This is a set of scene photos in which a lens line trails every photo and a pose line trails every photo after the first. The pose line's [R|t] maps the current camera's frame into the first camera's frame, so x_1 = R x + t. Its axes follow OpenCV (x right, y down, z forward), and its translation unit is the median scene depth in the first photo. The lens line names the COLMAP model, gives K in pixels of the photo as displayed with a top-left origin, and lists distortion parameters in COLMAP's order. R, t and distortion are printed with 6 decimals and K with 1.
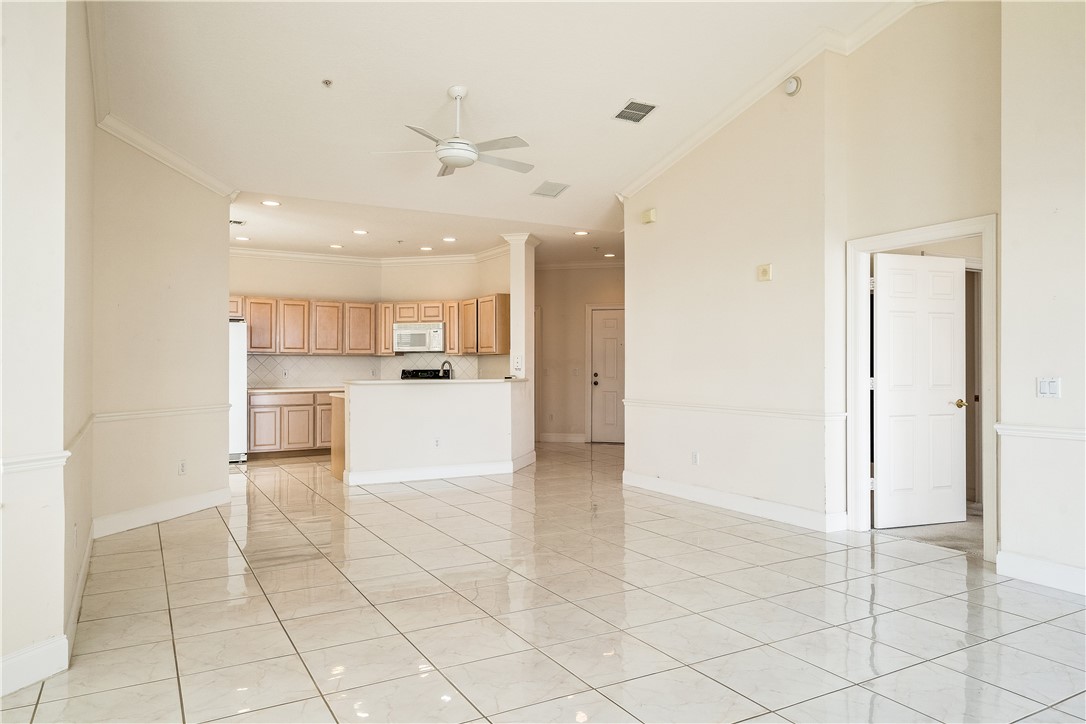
lens RADIAL K [[706.0, 0, 539.4], [0, 706.0, 360.6], [0, 0, 1]] dist [-0.002166, -0.000363]
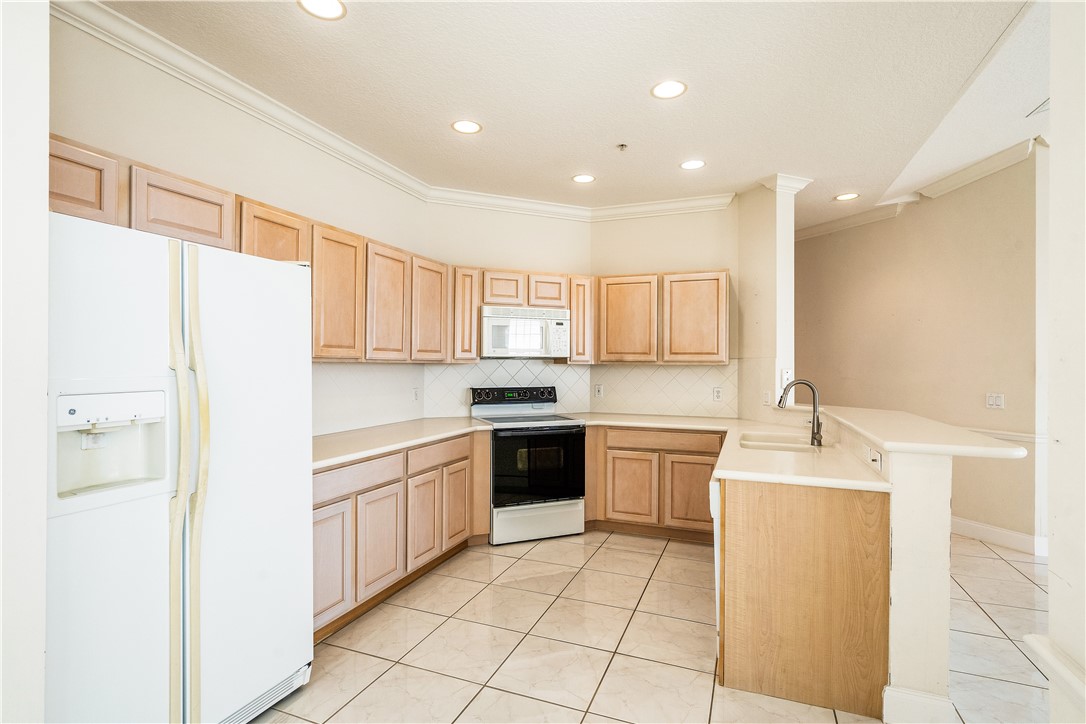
lens RADIAL K [[525.3, 0, 543.8], [0, 525.3, 362.0], [0, 0, 1]] dist [0.003877, 0.000440]
pose [[0.778871, 0.006017, 0.627155, -0.434420], [-0.007486, 0.999972, -0.000297, -0.008983], [-0.627139, -0.004463, 0.778894, 0.660917]]
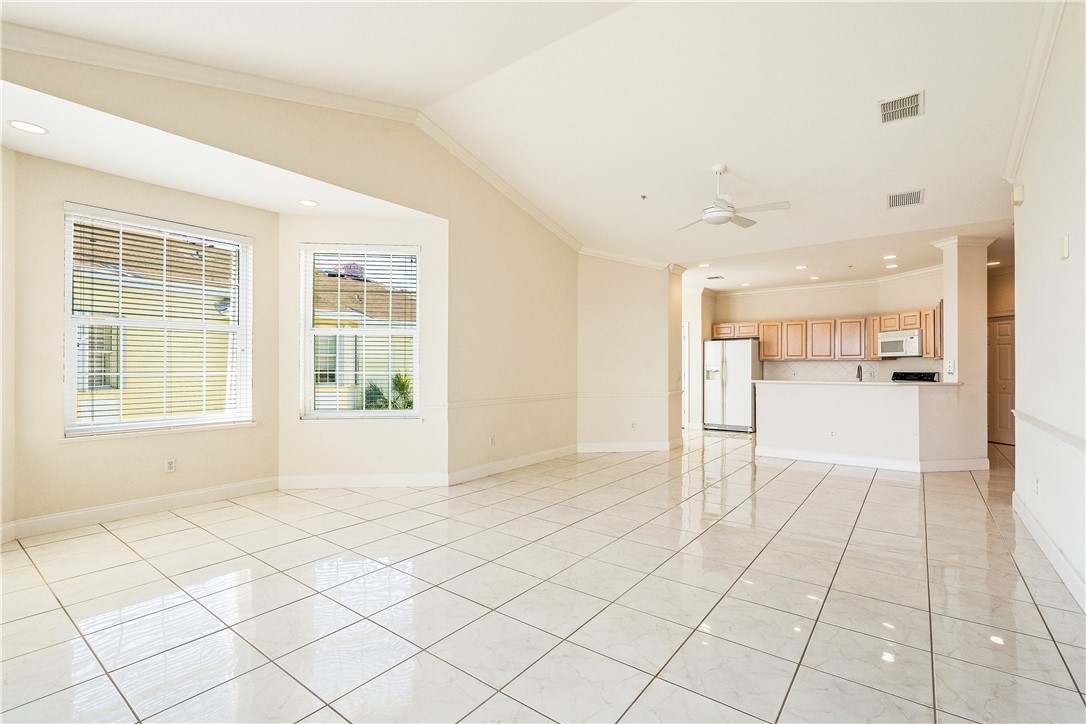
lens RADIAL K [[494.6, 0, 543.6], [0, 494.6, 361.5], [0, 0, 1]] dist [-0.002251, 0.000069]
pose [[0.398046, -0.008967, -0.917322, 0.332709], [0.004112, 0.999960, -0.007990, -0.000628], [0.917356, -0.000592, 0.398067, 0.160173]]
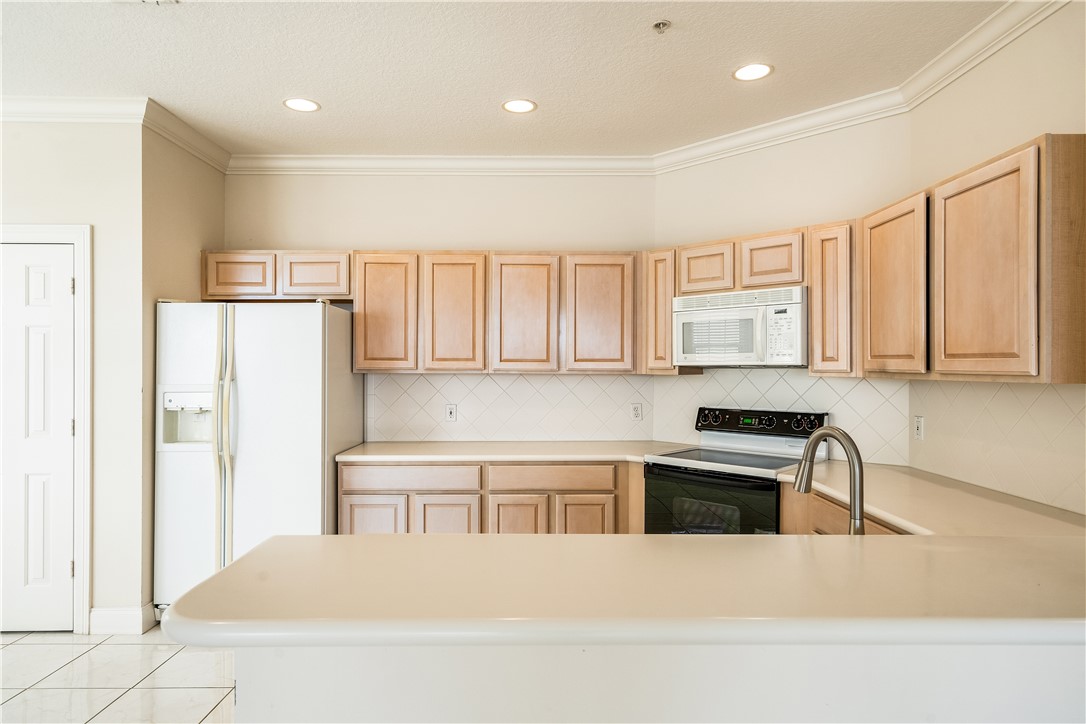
lens RADIAL K [[640.1, 0, 545.0], [0, 640.1, 362.7], [0, 0, 1]] dist [0.020693, 0.001215]
pose [[0.874746, -0.001956, -0.484577, -0.092584], [0.002136, 0.999998, -0.000181, -0.014814], [0.484576, -0.000877, 0.874749, 0.646394]]
